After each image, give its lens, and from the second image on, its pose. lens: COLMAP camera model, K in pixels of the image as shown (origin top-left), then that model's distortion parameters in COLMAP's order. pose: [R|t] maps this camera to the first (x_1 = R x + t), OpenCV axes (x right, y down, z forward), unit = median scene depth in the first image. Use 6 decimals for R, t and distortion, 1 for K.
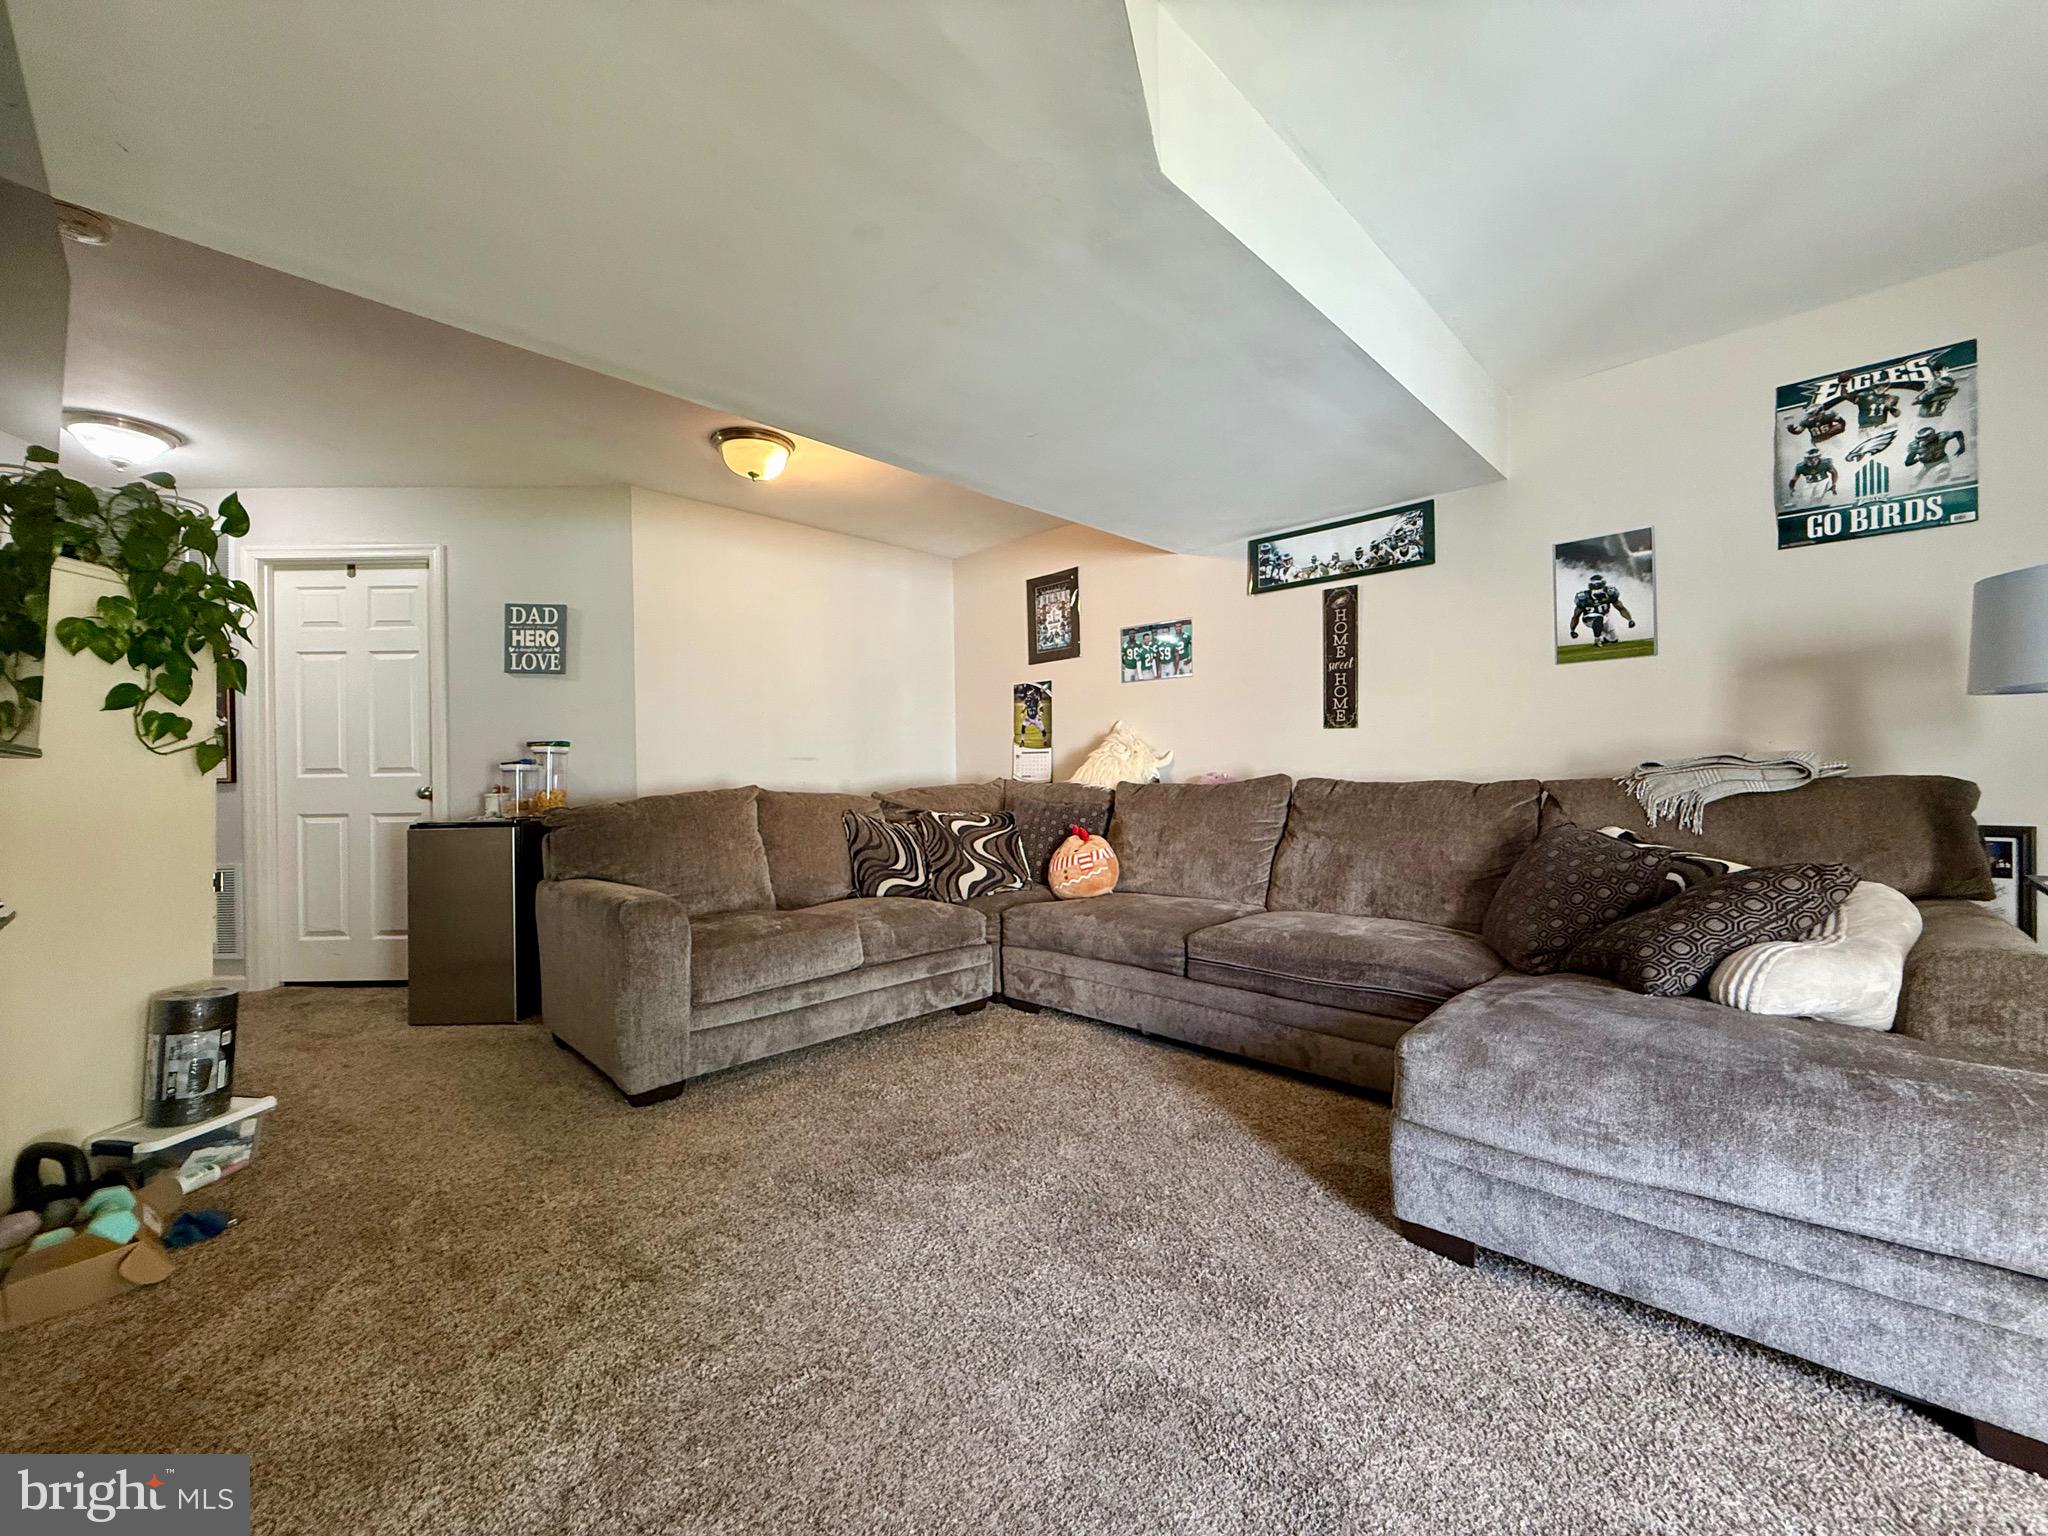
lens RADIAL K [[813.3, 0, 1020.7], [0, 813.3, 765.7], [0, 0, 1]] dist [-0.013543, 0.001281]
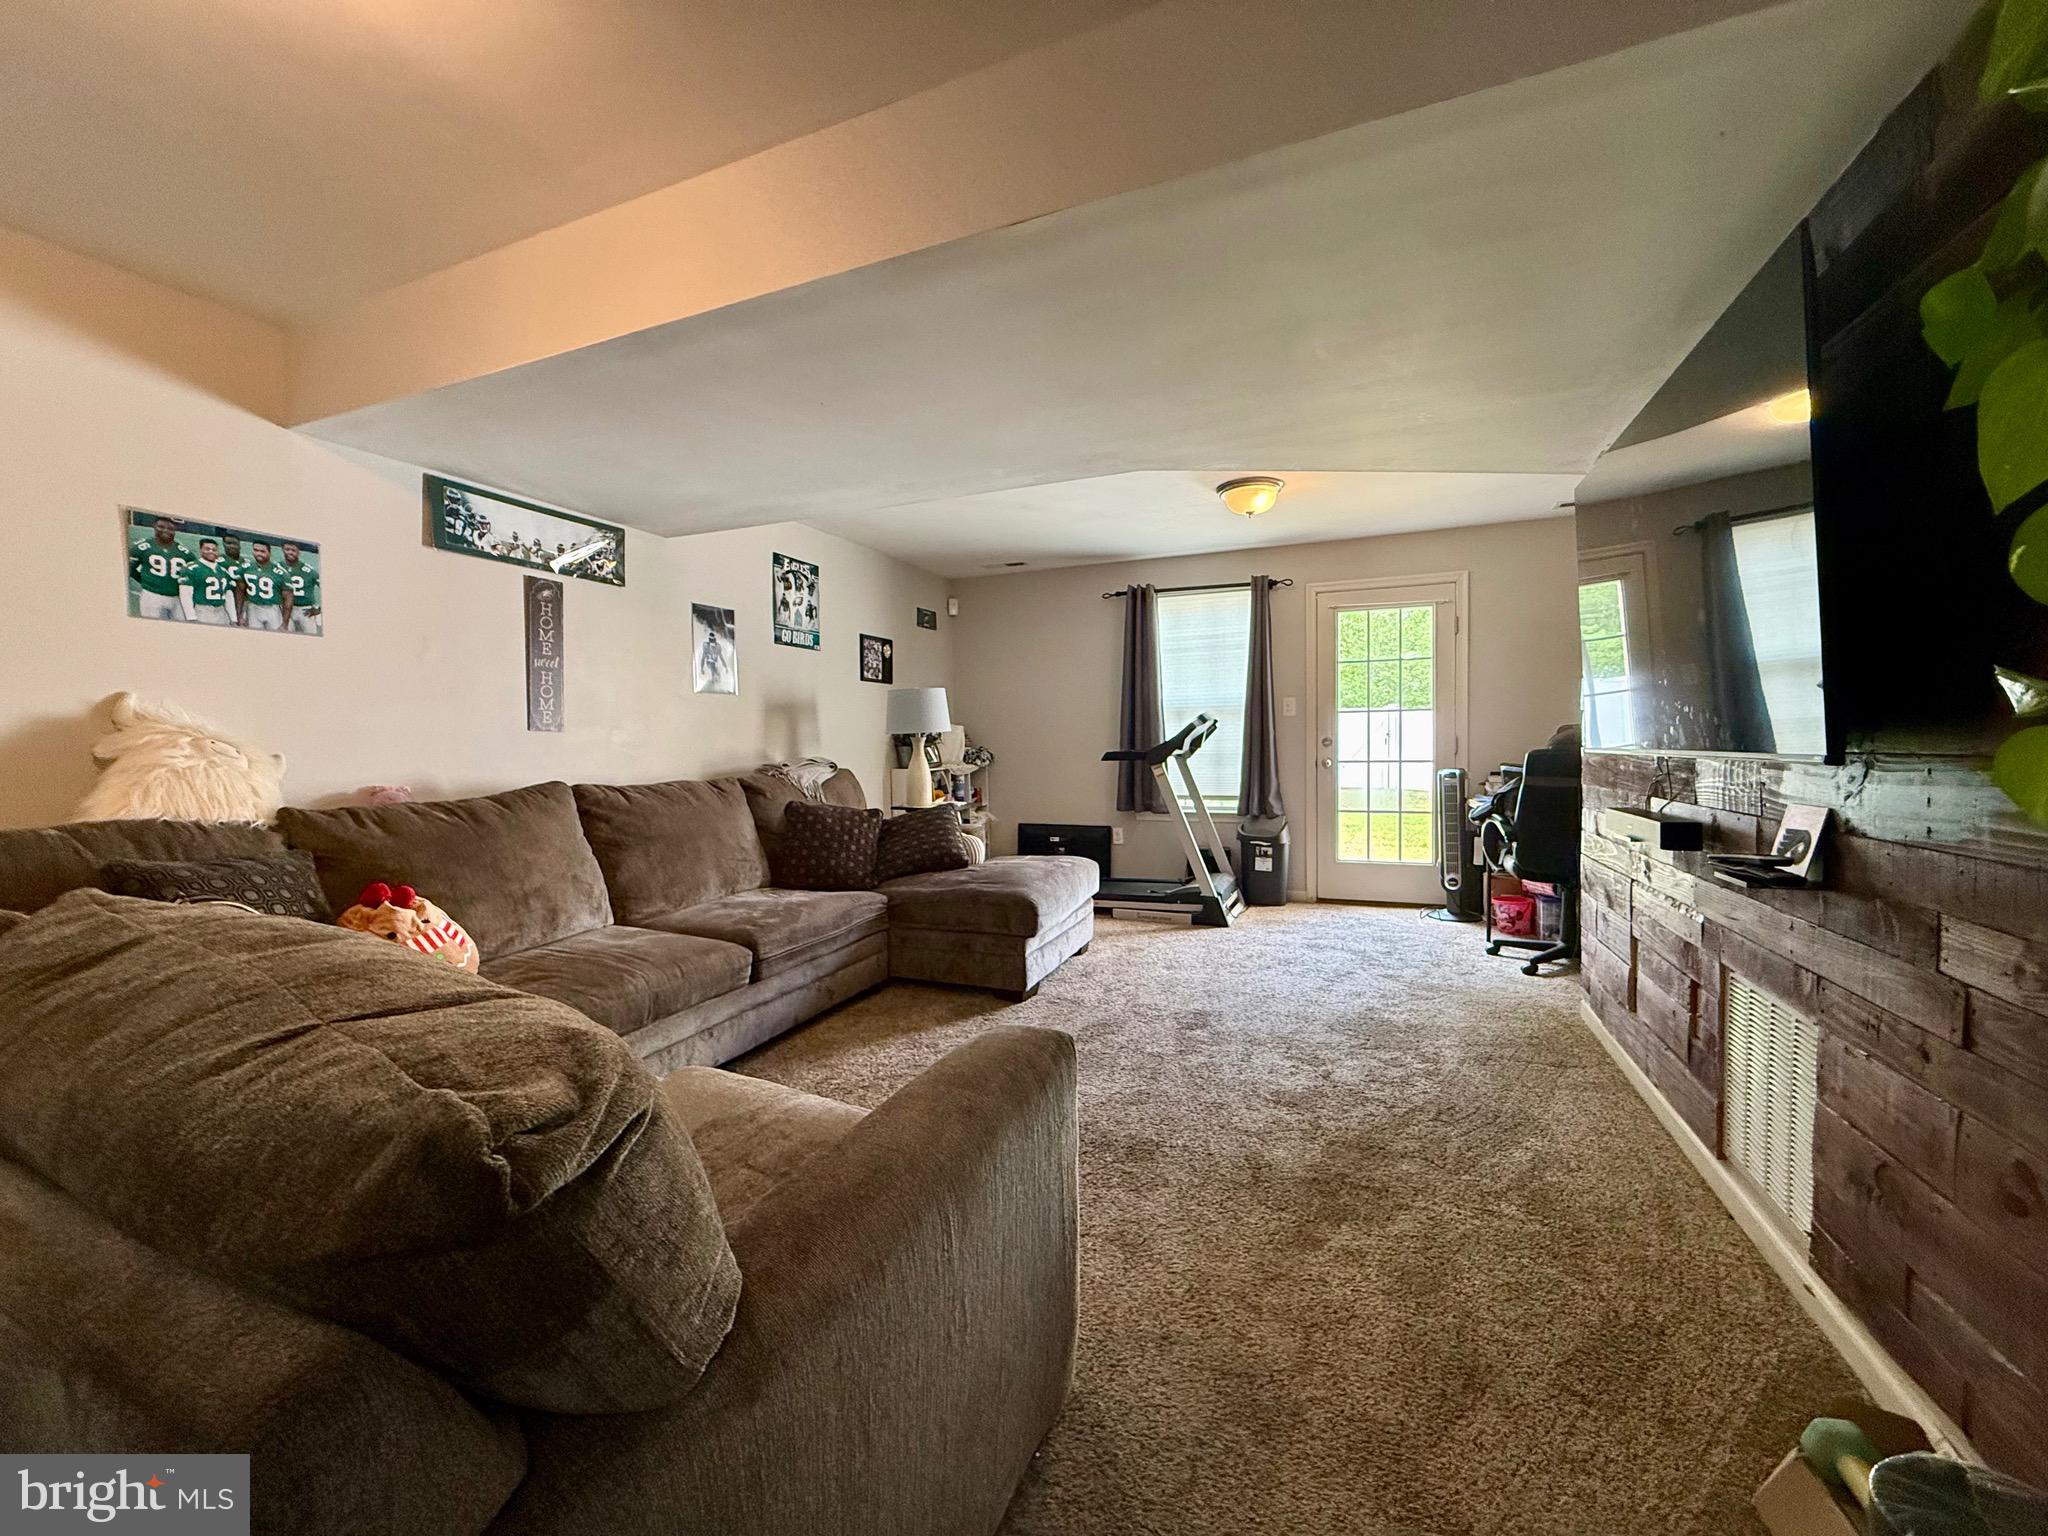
lens RADIAL K [[813.3, 0, 1020.4], [0, 813.3, 754.3], [0, 0, 1]] dist [-0.013543, 0.001281]
pose [[-0.378190, -0.004202, 0.925719, -0.683366], [0.003896, 0.999974, 0.006131, -0.023008], [-0.925720, 0.005925, -0.378163, 0.862352]]
